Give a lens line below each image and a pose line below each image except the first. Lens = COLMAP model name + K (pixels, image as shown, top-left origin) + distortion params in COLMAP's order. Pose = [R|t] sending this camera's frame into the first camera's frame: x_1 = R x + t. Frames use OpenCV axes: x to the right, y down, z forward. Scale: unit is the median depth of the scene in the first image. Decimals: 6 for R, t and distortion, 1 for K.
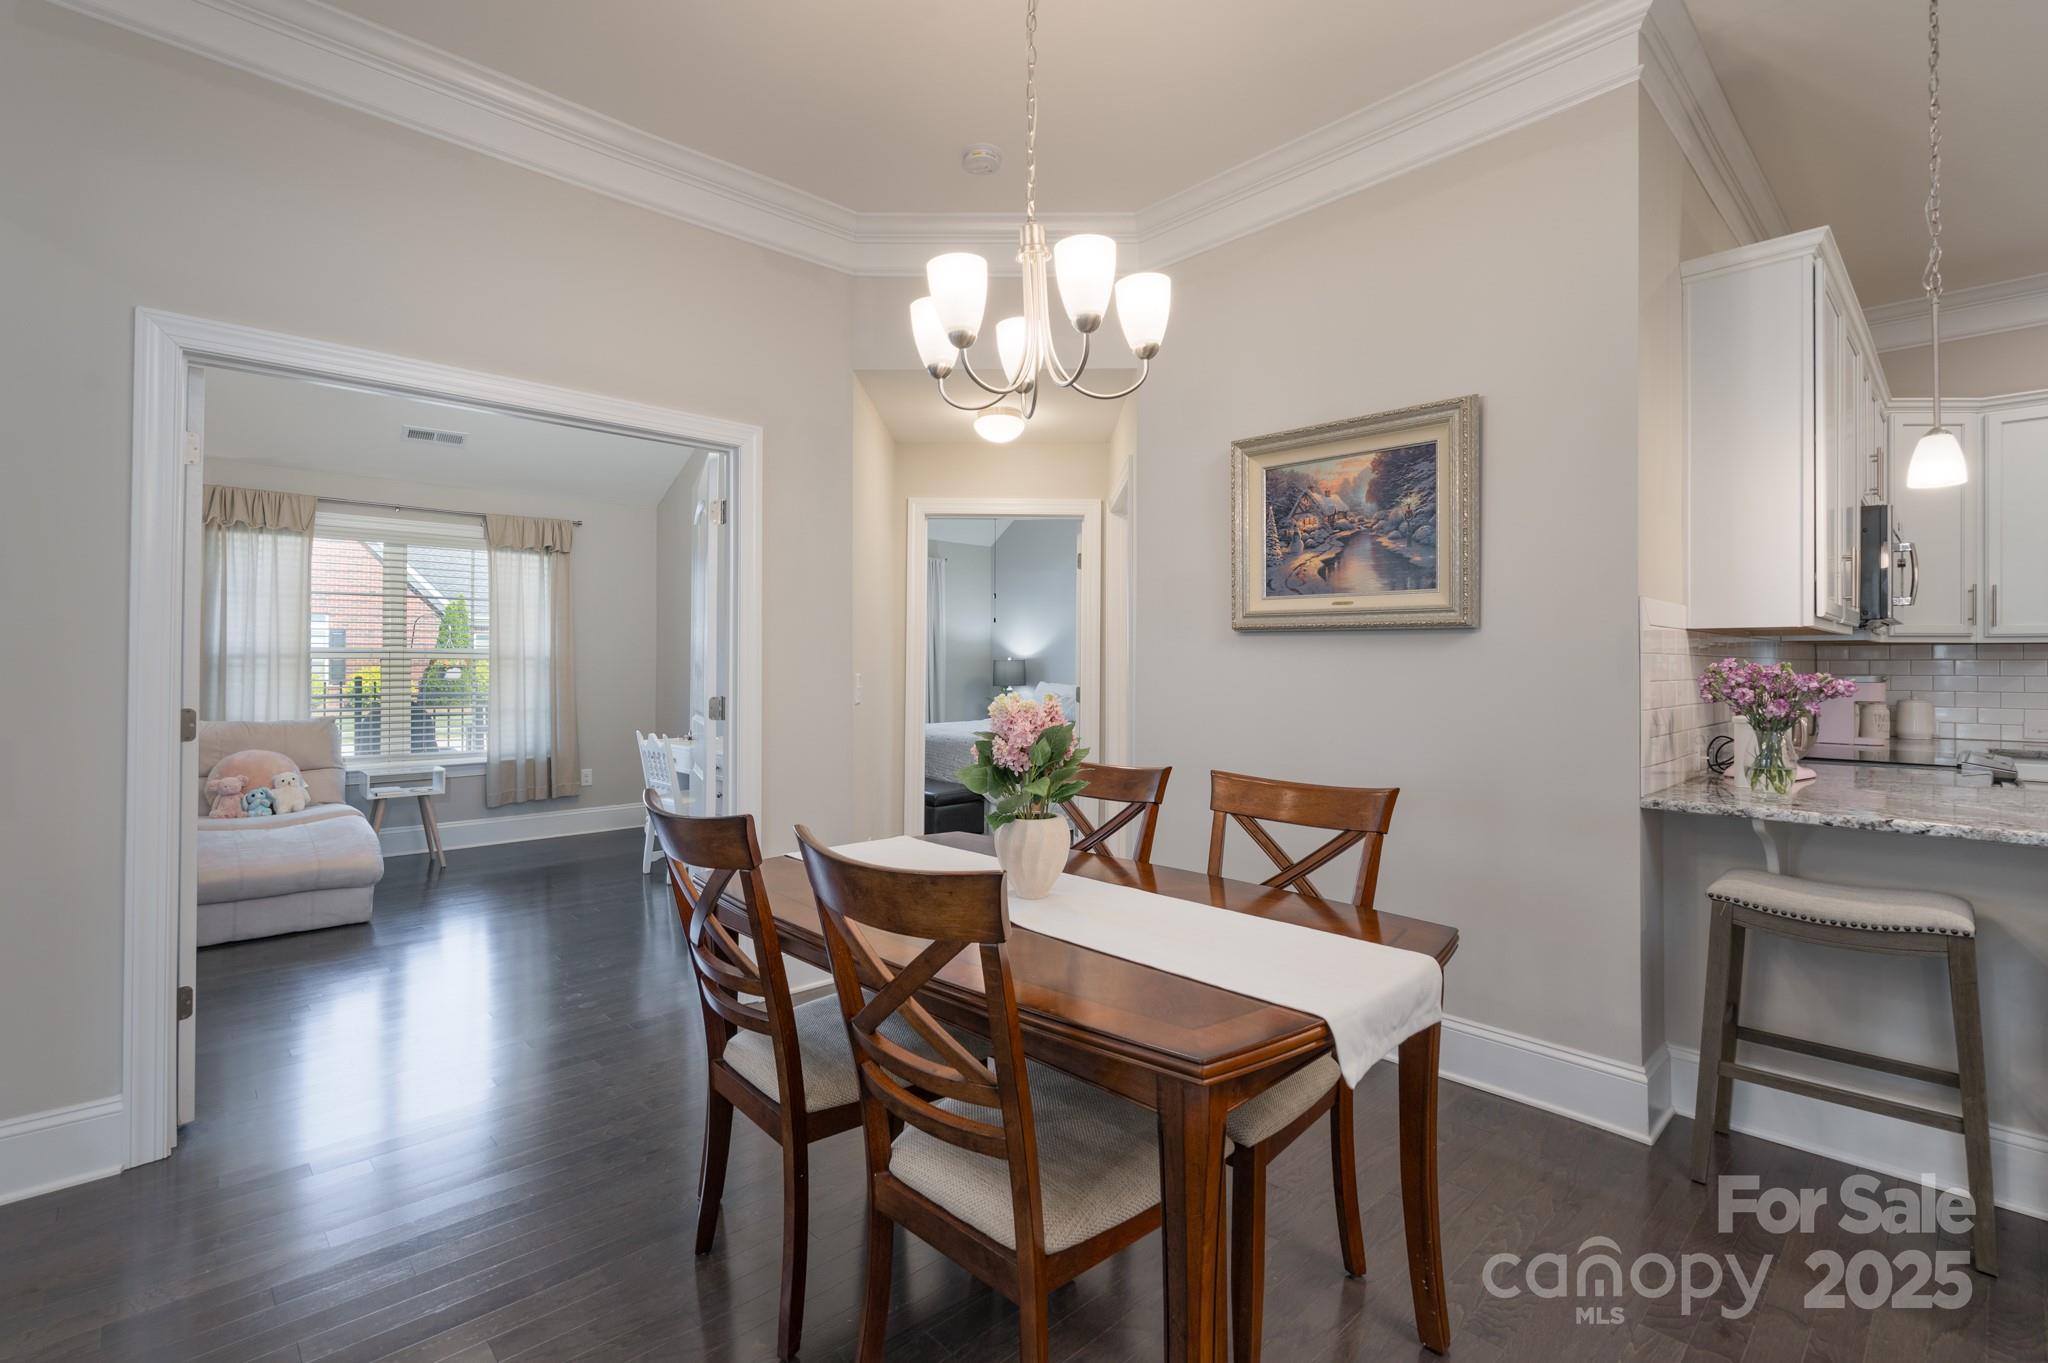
lens RADIAL K [[917.7, 0, 1016.1], [0, 917.7, 663.7], [0, 0, 1]] dist [-0.001357, -0.000172]
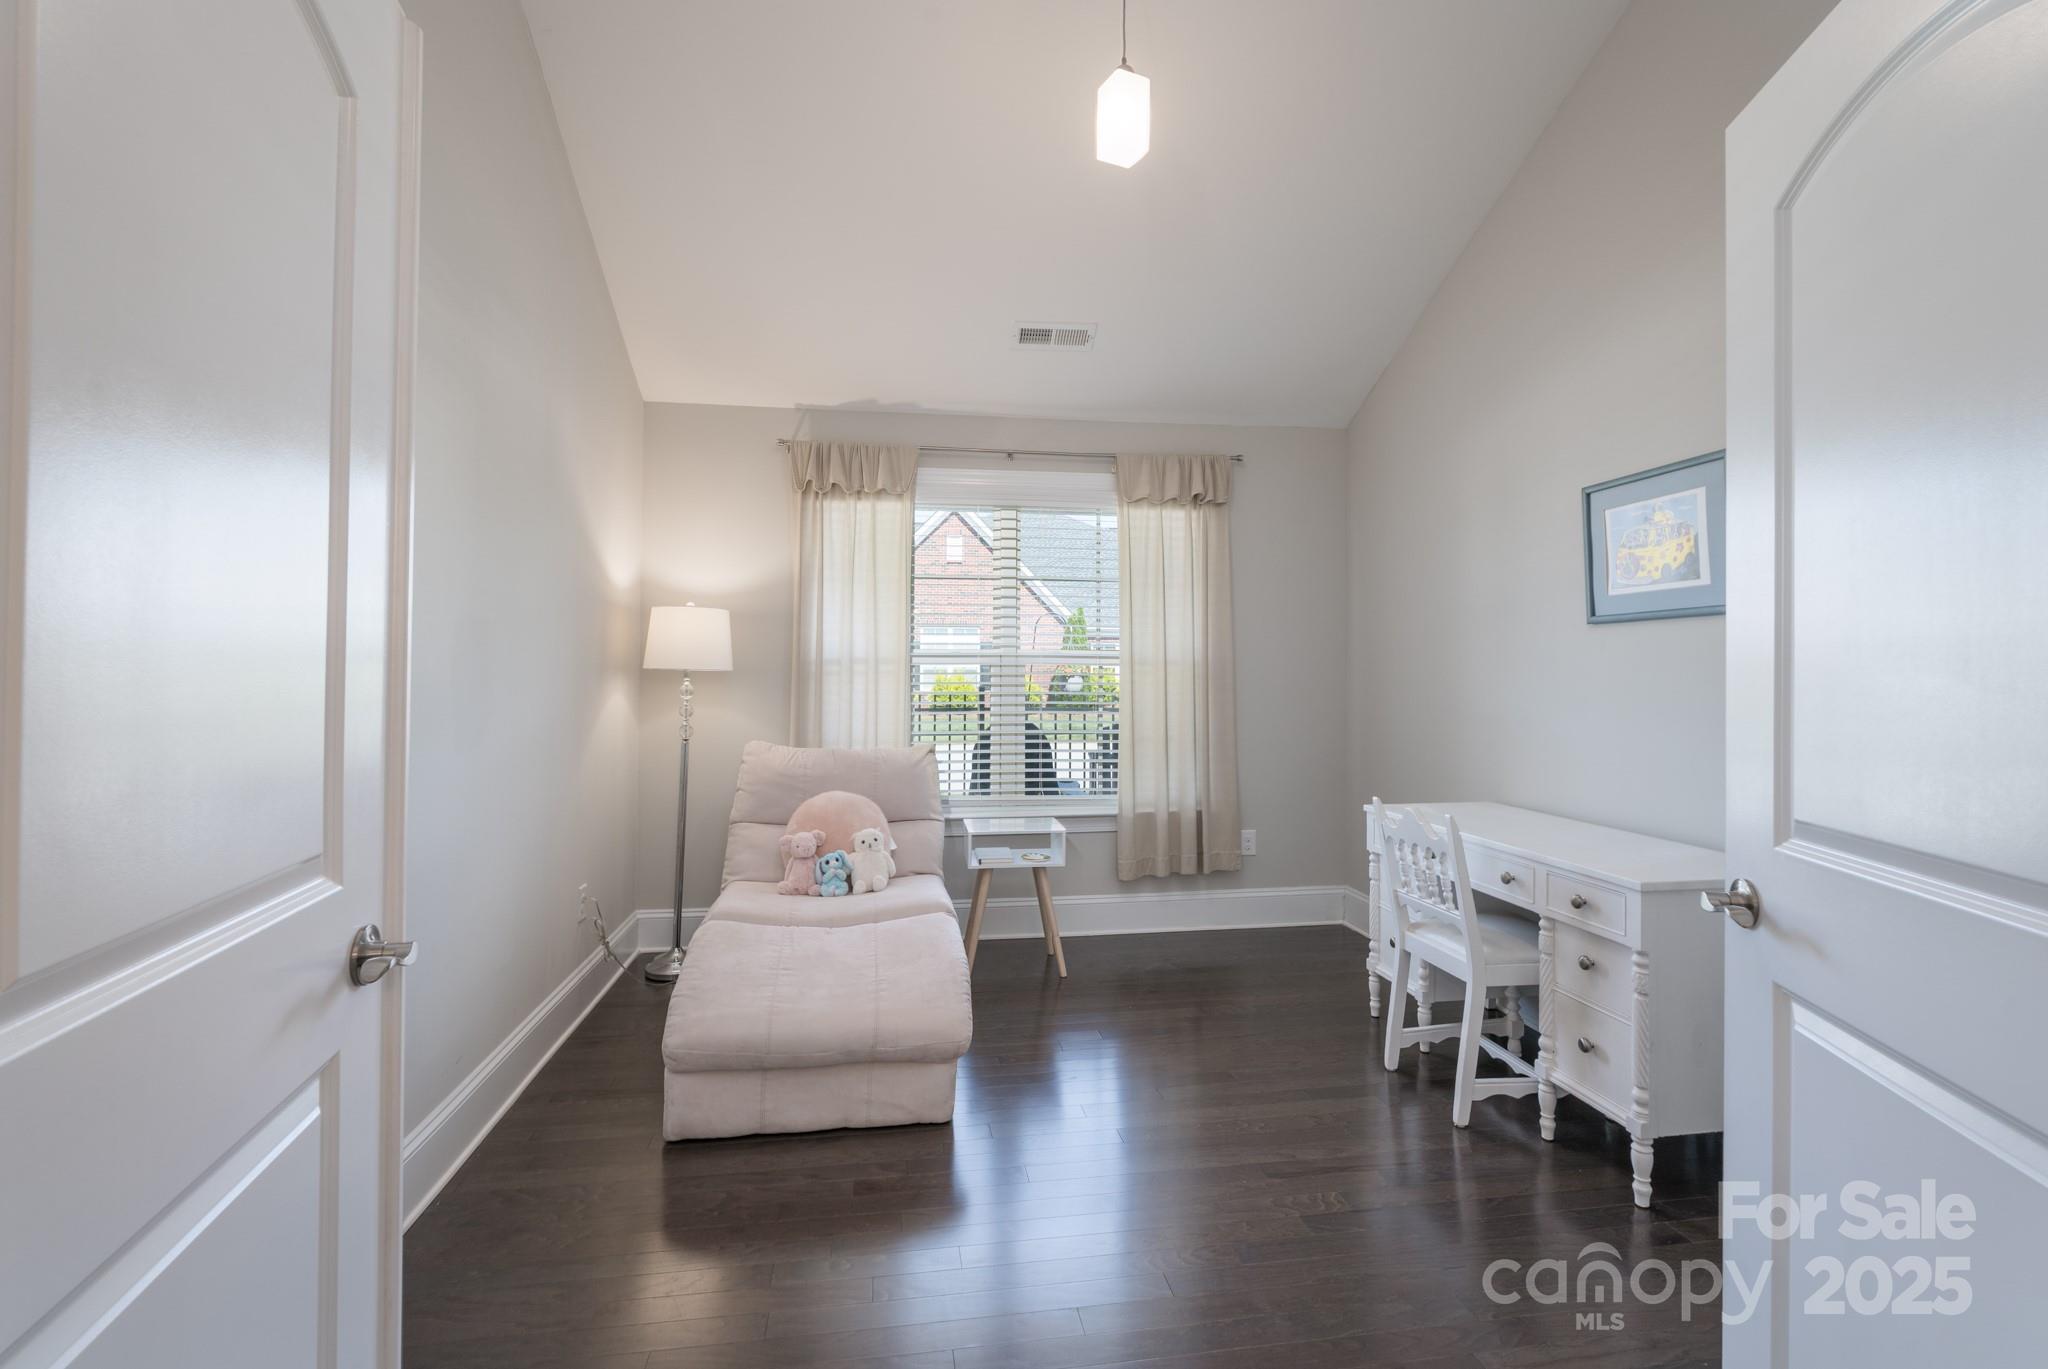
lens RADIAL K [[917.7, 0, 1016.1], [0, 917.7, 666.7], [0, 0, 1]] dist [-0.001357, -0.000172]
pose [[0.817646, -0.005245, -0.575697, -0.276389], [0.001089, 0.999971, -0.007565, 0.002435], [0.575720, 0.005559, 0.817628, 0.448032]]
